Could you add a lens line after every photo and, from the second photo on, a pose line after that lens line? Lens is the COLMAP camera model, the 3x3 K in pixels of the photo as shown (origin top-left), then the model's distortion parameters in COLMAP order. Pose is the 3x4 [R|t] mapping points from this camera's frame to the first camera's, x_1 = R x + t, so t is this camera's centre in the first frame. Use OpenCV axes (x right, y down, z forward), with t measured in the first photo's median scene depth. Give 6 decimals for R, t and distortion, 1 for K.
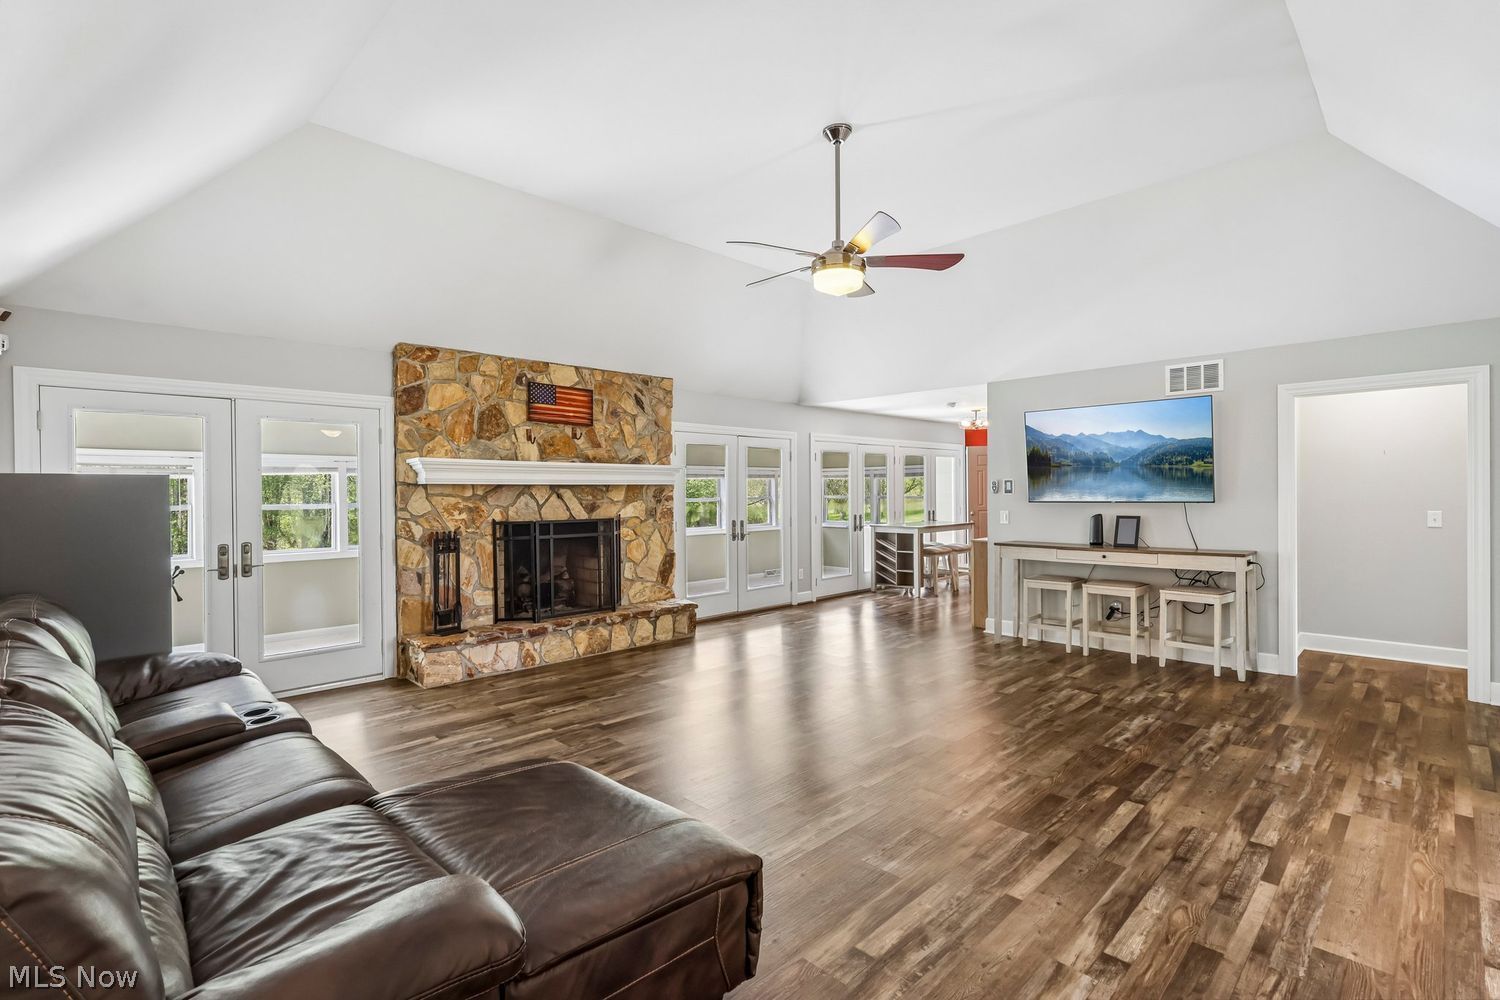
lens RADIAL K [[693.7, 0, 746.5], [0, 693.7, 497.5], [0, 0, 1]] dist [-0.003609, 0.001632]
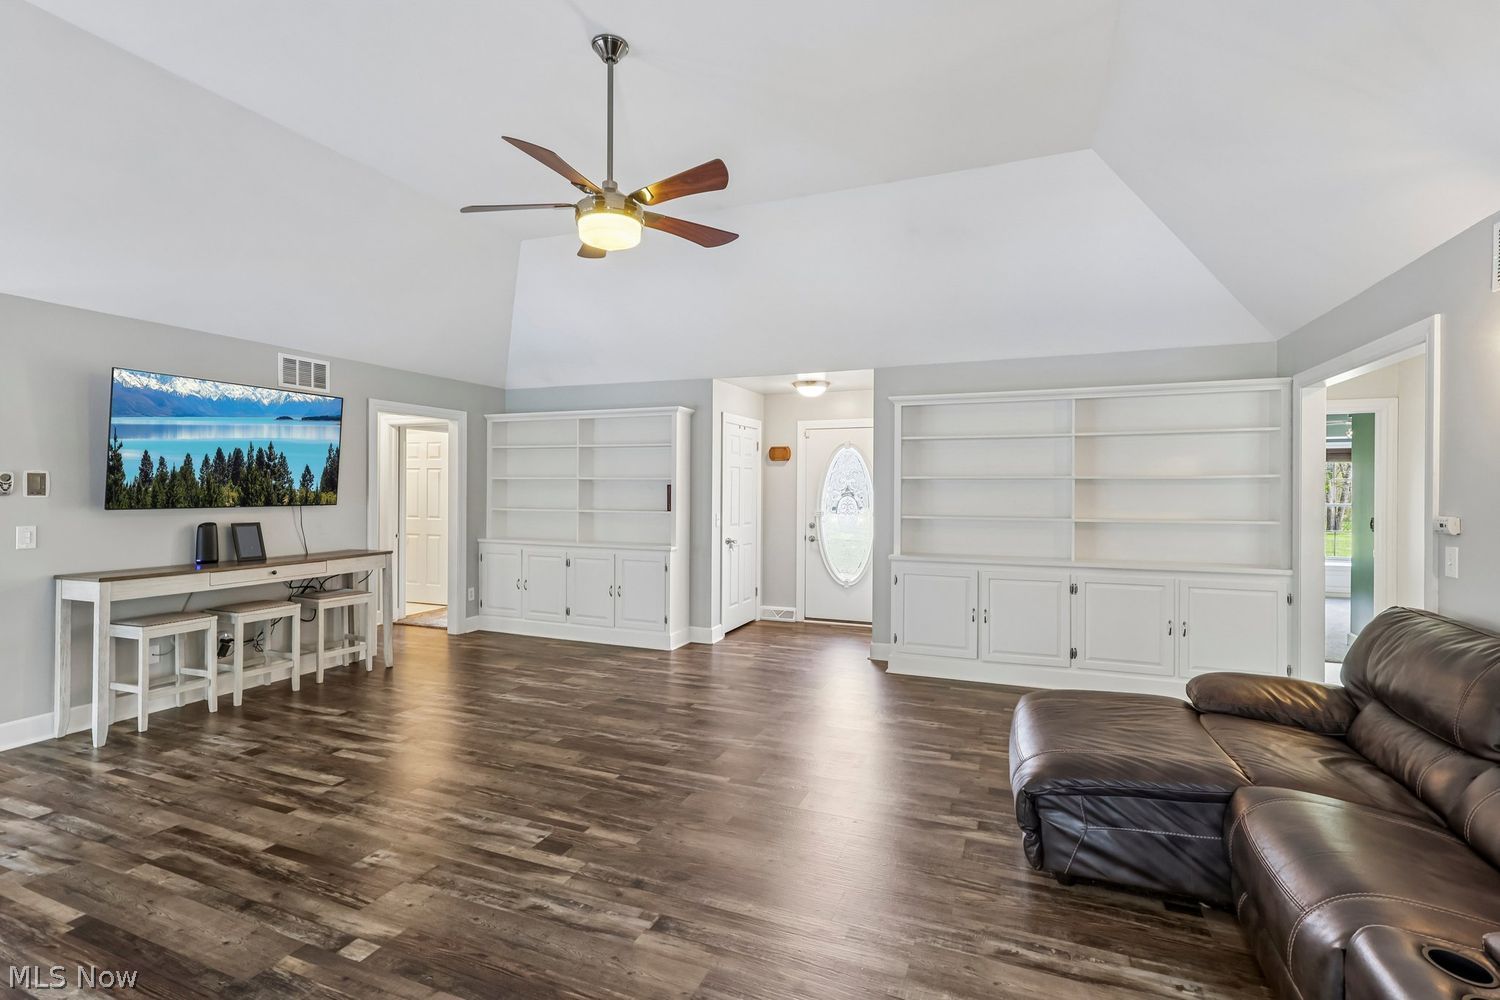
lens RADIAL K [[693.7, 0, 752.7], [0, 693.7, 493.7], [0, 0, 1]] dist [-0.003609, 0.001632]
pose [[-0.405388, 0.002979, 0.914140, -0.450667], [0.004933, 0.999987, -0.001071, -0.004227], [-0.914132, 0.004075, -0.405397, 0.791874]]
